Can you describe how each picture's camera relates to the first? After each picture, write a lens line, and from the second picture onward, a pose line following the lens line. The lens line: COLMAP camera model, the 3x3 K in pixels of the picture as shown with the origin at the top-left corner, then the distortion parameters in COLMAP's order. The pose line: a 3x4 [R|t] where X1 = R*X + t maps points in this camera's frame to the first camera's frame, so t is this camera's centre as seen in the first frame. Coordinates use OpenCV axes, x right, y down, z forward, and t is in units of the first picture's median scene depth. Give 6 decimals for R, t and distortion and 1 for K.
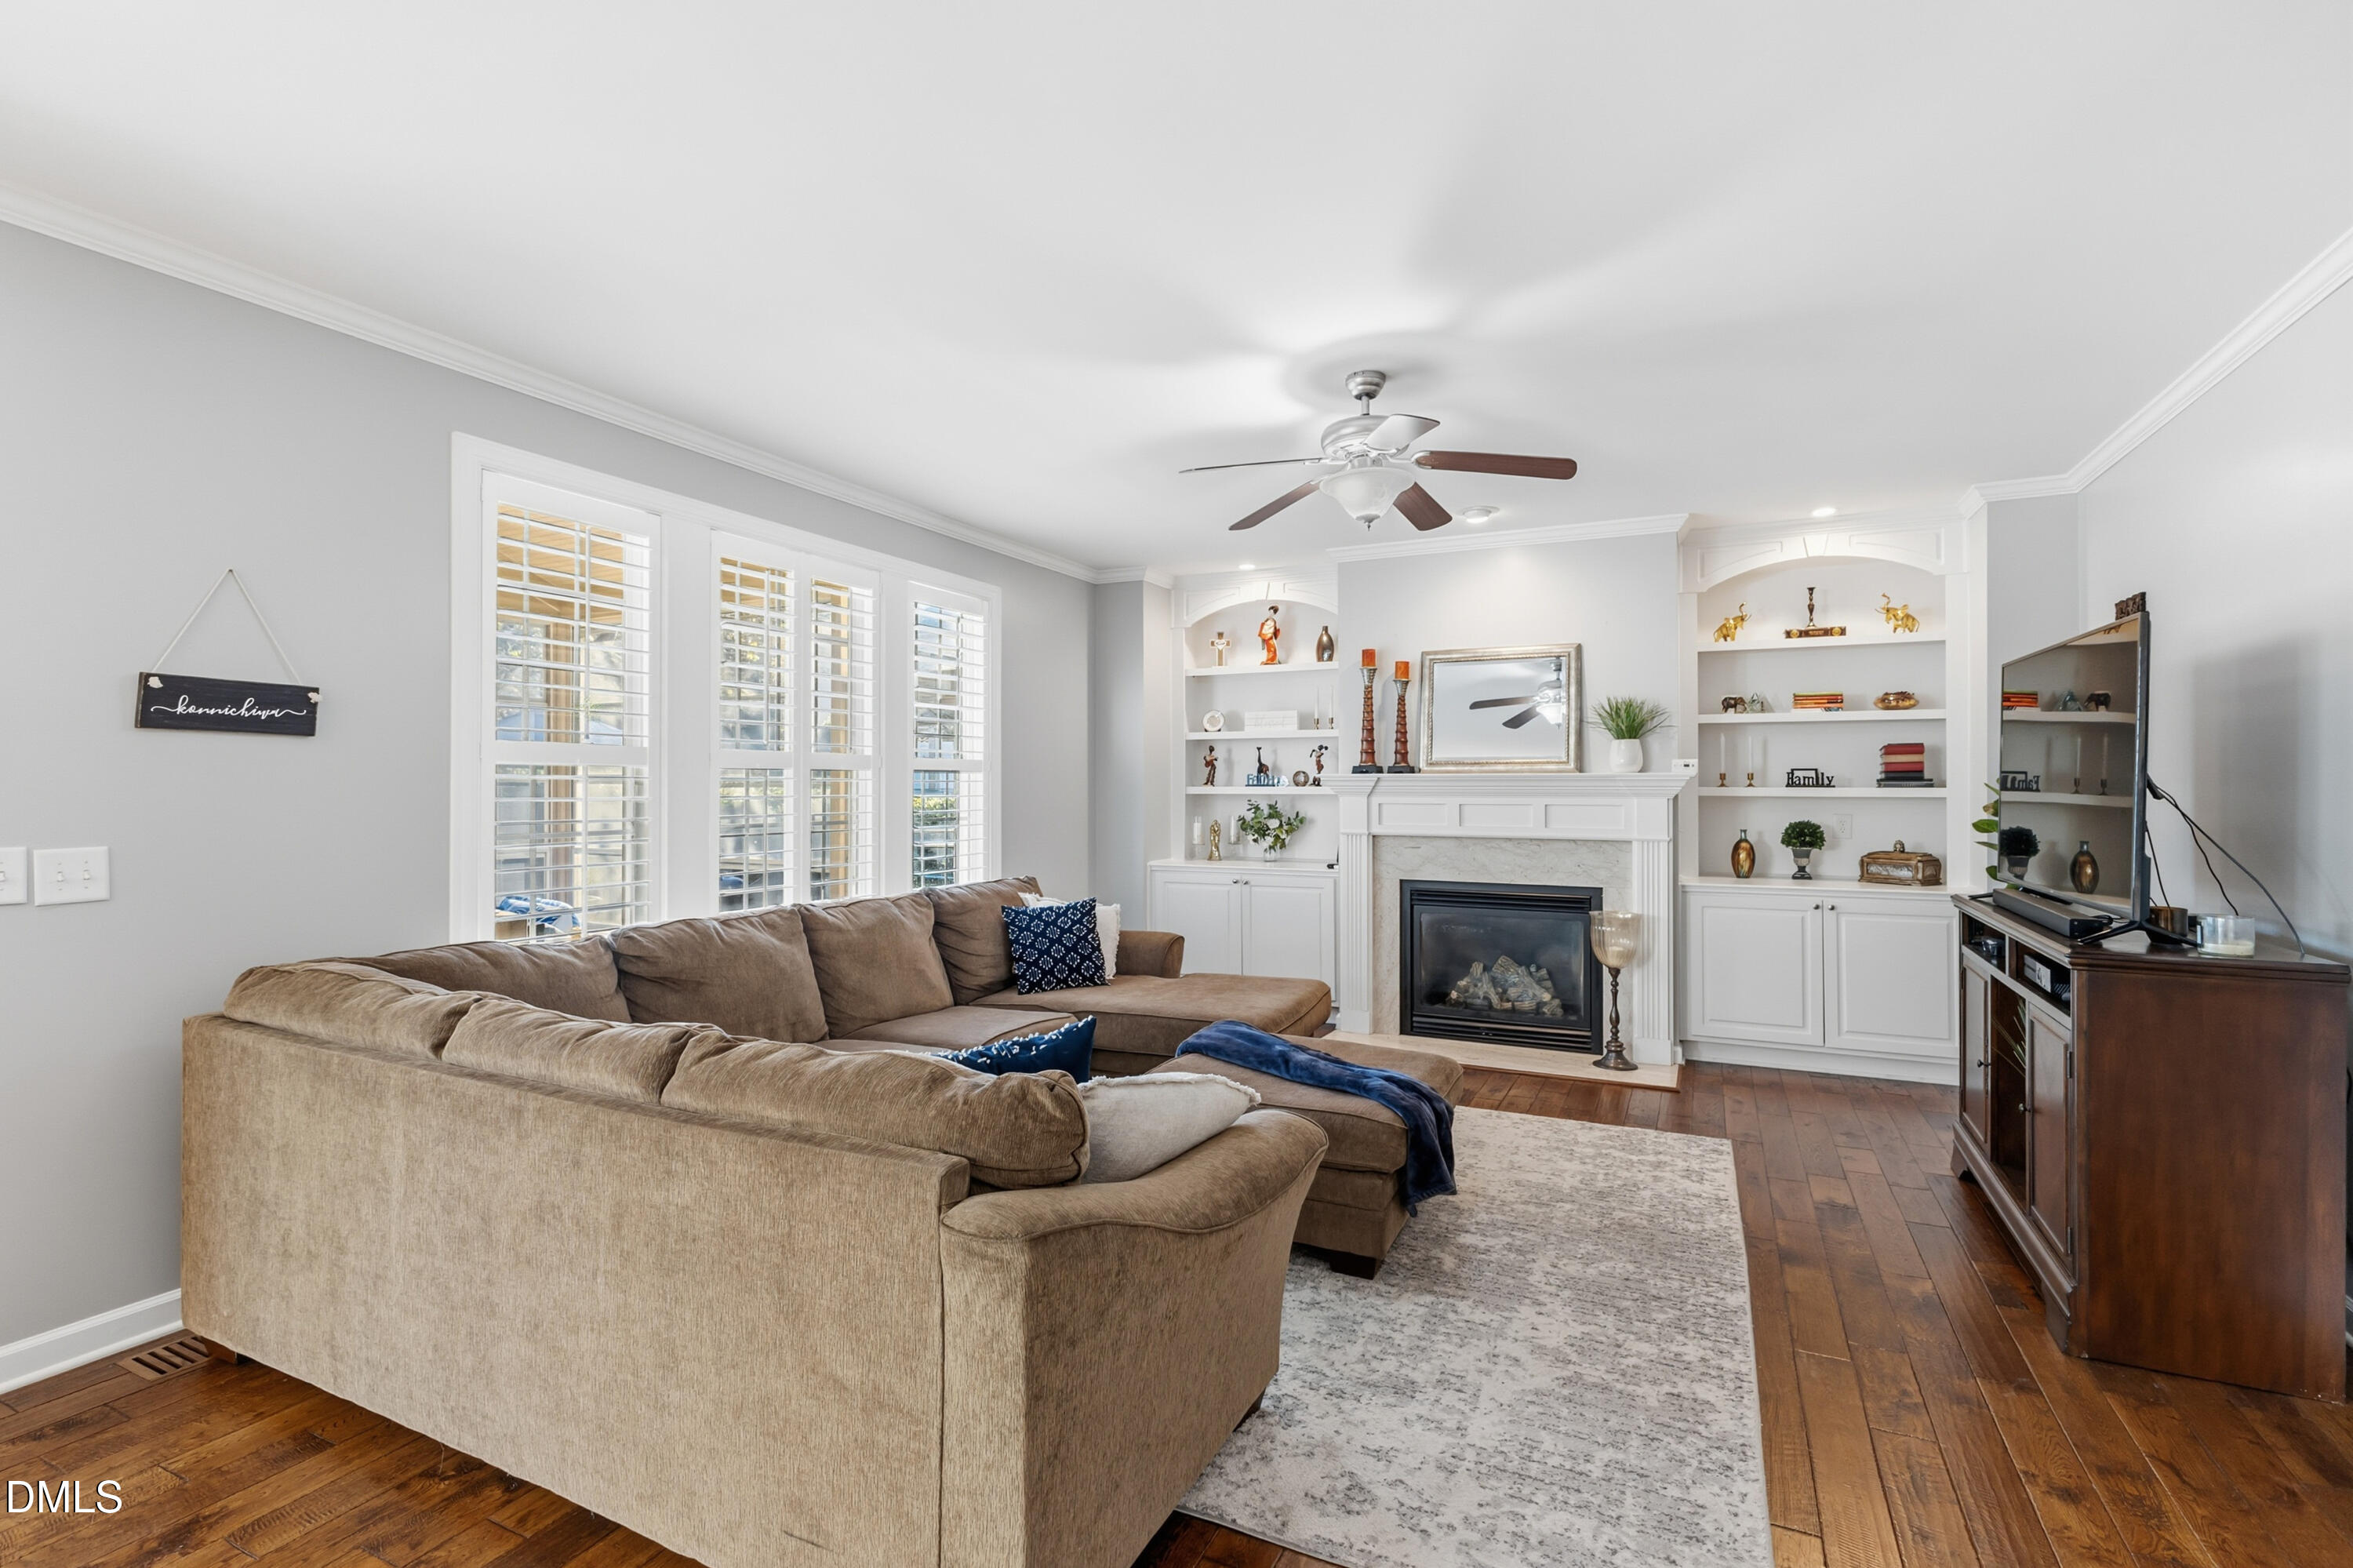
lens RADIAL K [[1091.4, 0, 1173.4], [0, 1091.4, 777.0], [0, 0, 1]] dist [0.003746, -0.001346]
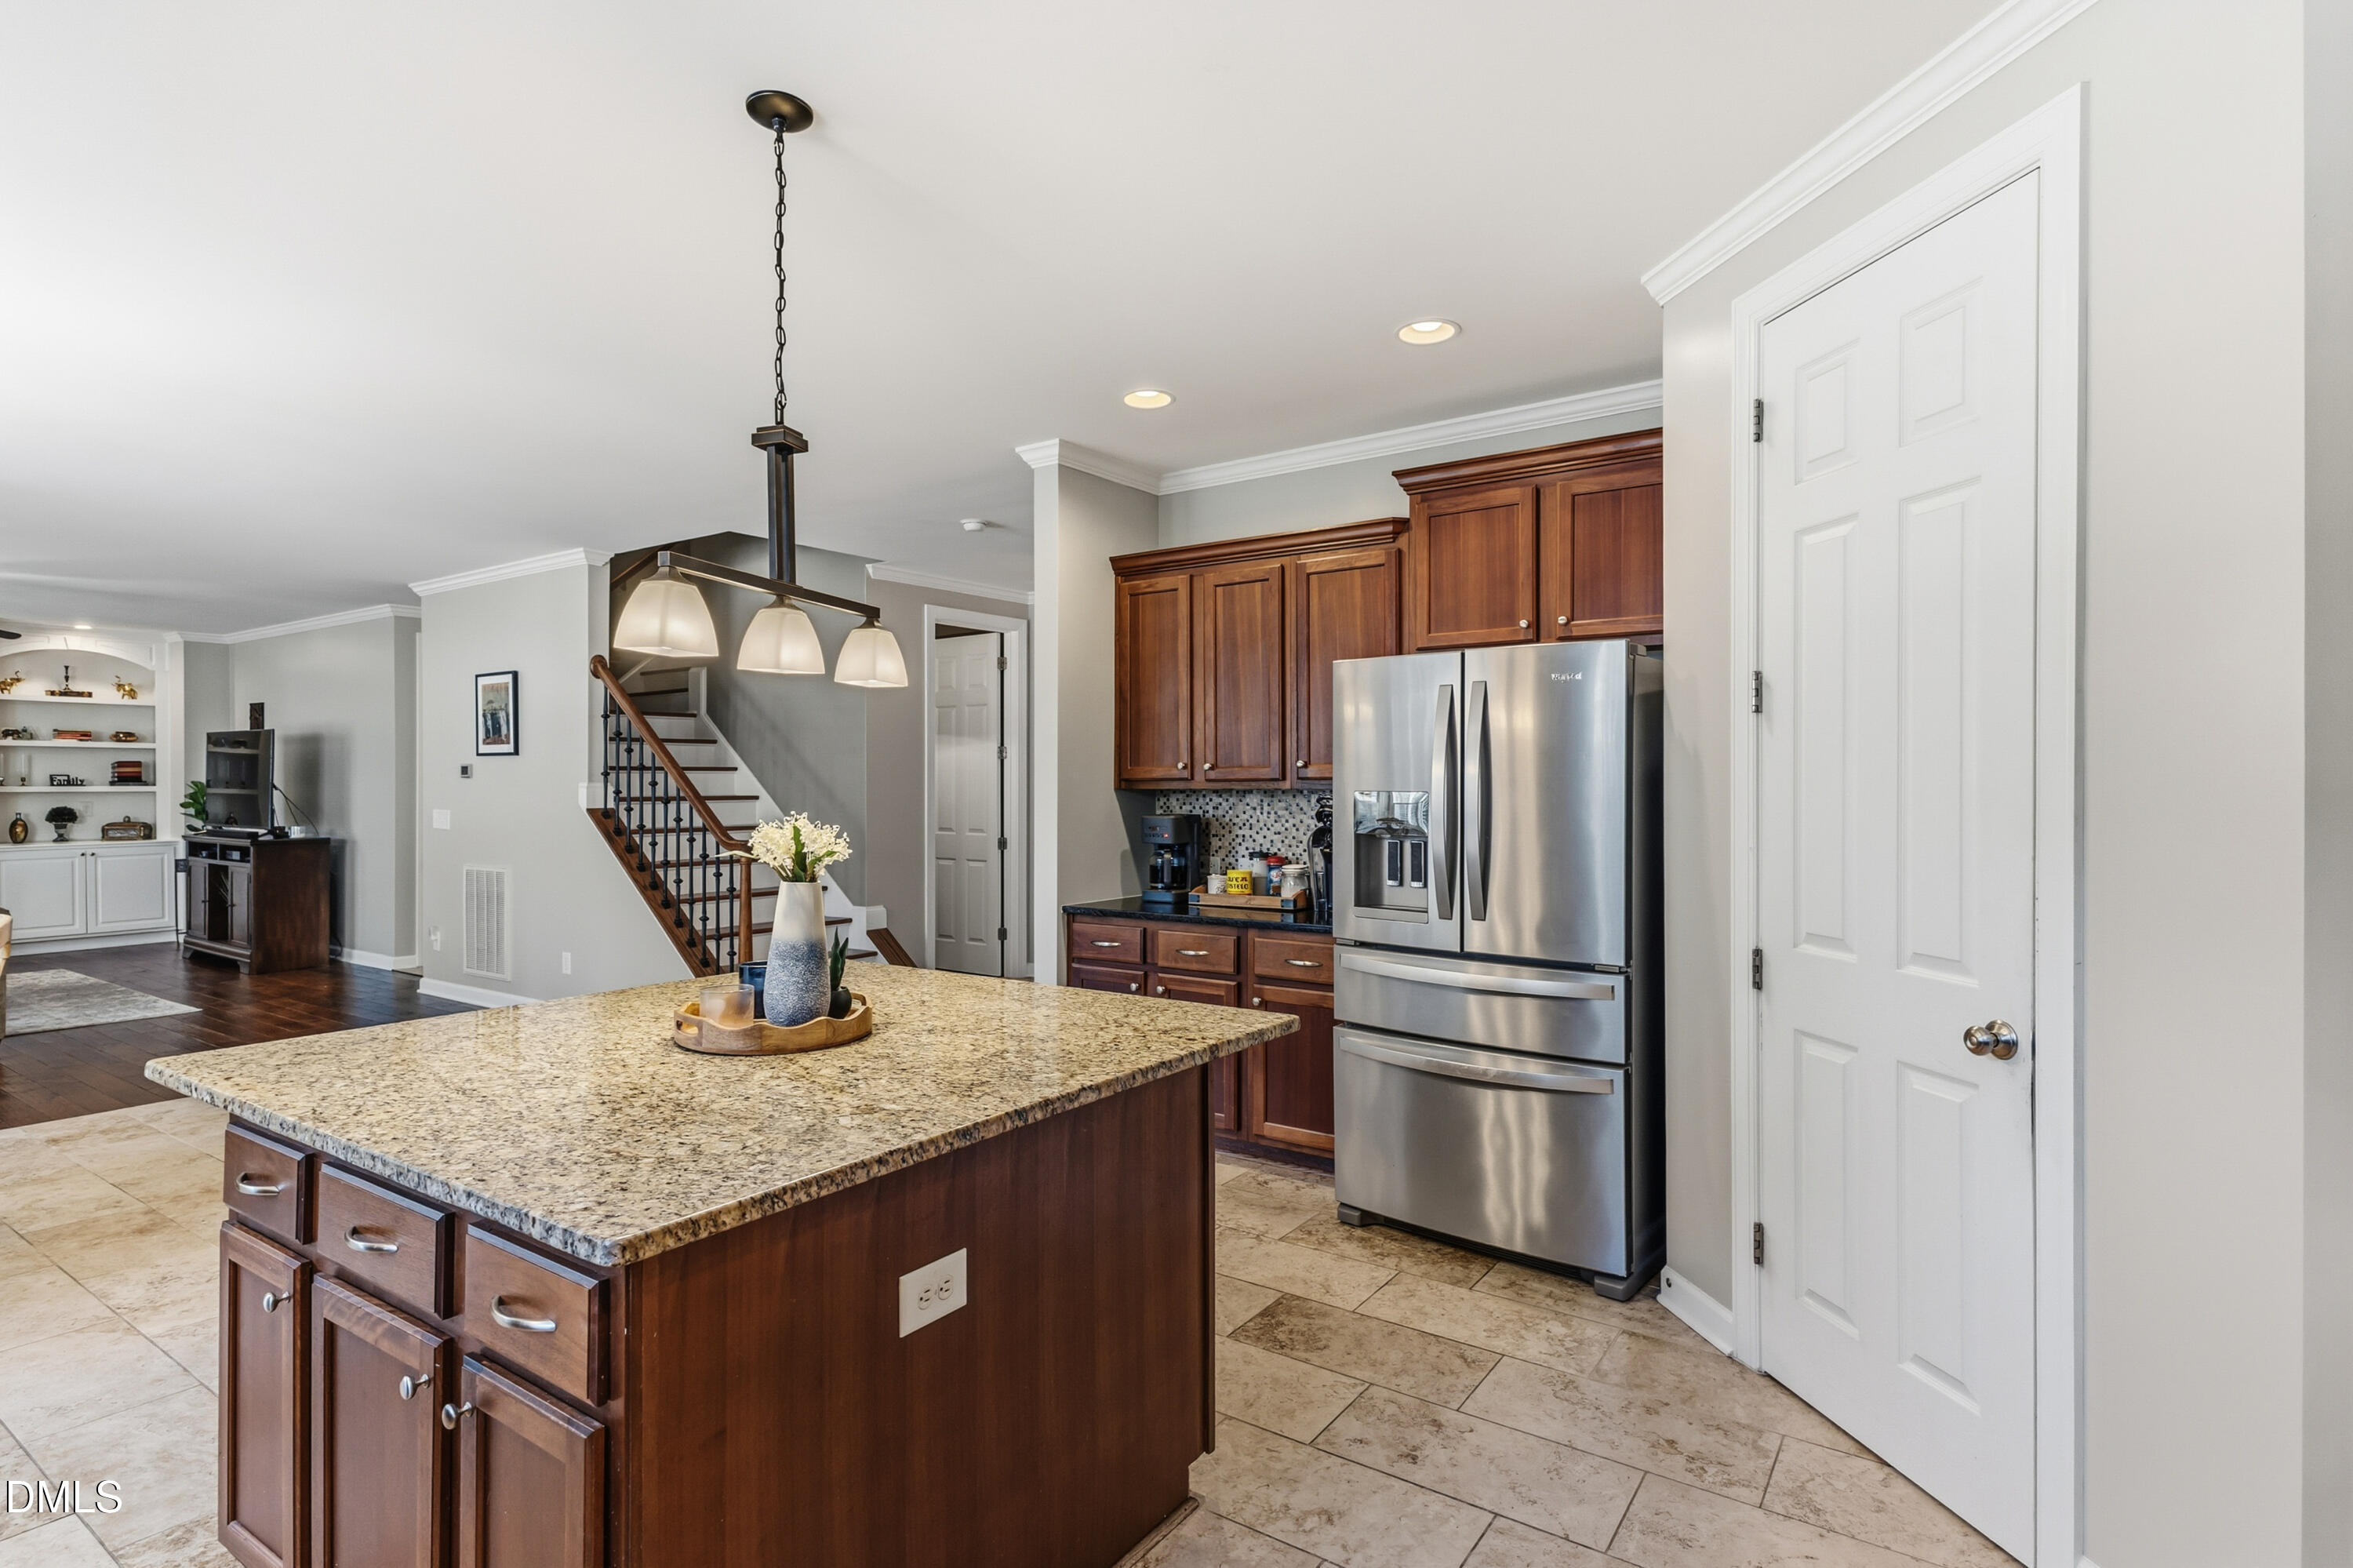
lens RADIAL K [[1148.8, 0, 1174.7], [0, 1148.8, 786.6], [0, 0, 1]] dist [0.006727, -0.001762]
pose [[0.142924, -0.006278, 0.989714, -1.072137], [-0.006026, 0.999956, 0.007213, -0.014840], [-0.989715, -0.006995, 0.142879, -1.079500]]
